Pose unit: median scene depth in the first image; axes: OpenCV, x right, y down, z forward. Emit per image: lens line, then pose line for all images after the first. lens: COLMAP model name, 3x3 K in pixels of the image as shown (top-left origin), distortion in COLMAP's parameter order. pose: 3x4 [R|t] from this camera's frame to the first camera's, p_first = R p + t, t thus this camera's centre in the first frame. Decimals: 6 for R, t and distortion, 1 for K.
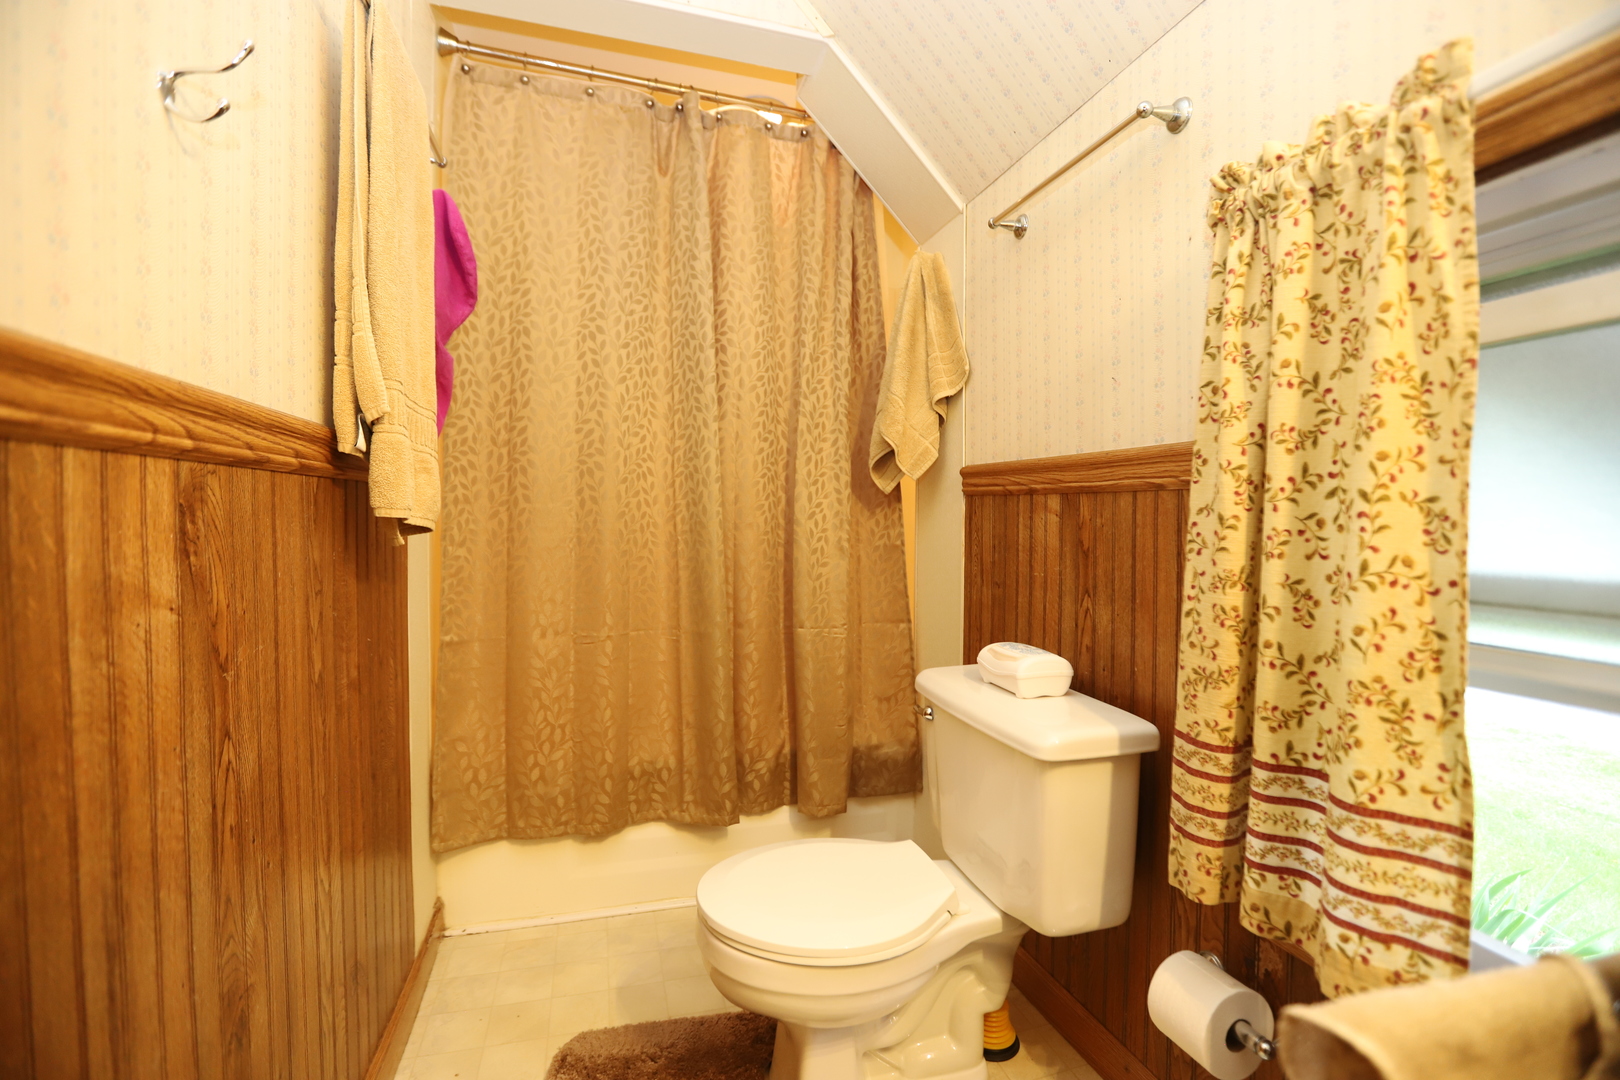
lens RADIAL K [[740.4, 0, 810.0], [0, 740.4, 540.0], [0, 0, 1]] dist [-0.050374, 0.019061]
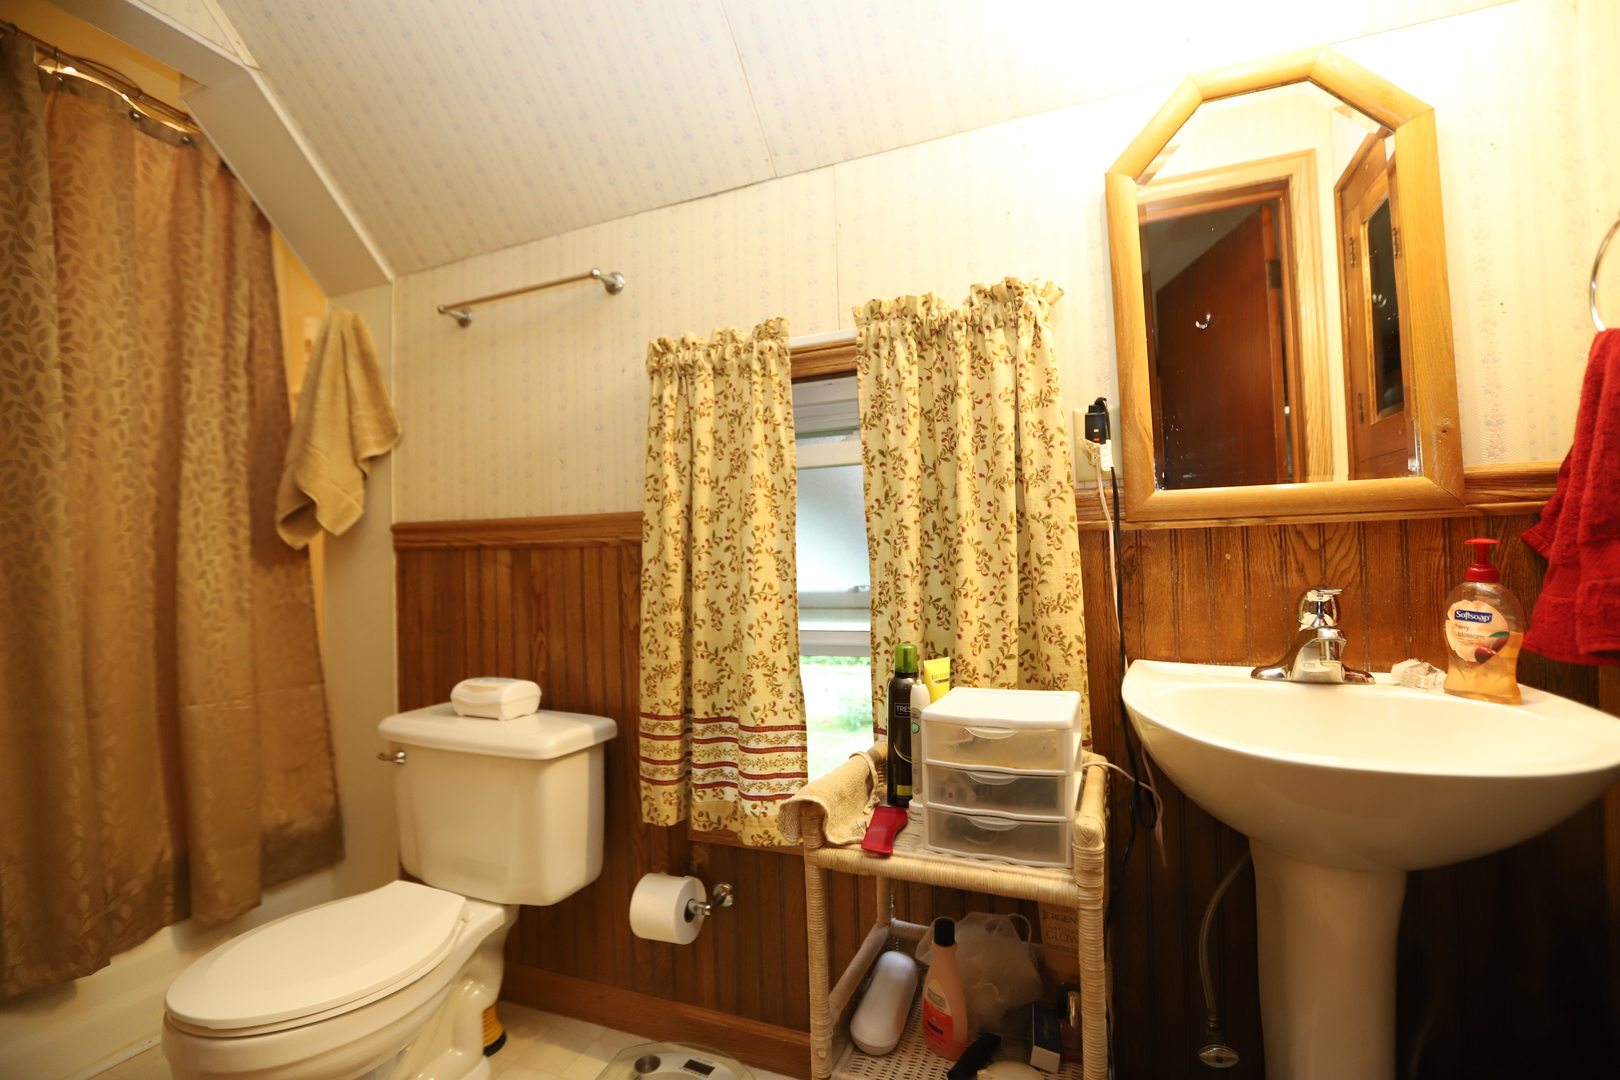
lens RADIAL K [[740.4, 0, 810.0], [0, 740.4, 540.0], [0, 0, 1]] dist [-0.050374, 0.019061]
pose [[0.628872, 0.005025, 0.777493, -0.310873], [0.050490, 0.997604, -0.047286, 0.003990], [-0.775868, 0.068993, 0.627111, -0.142769]]
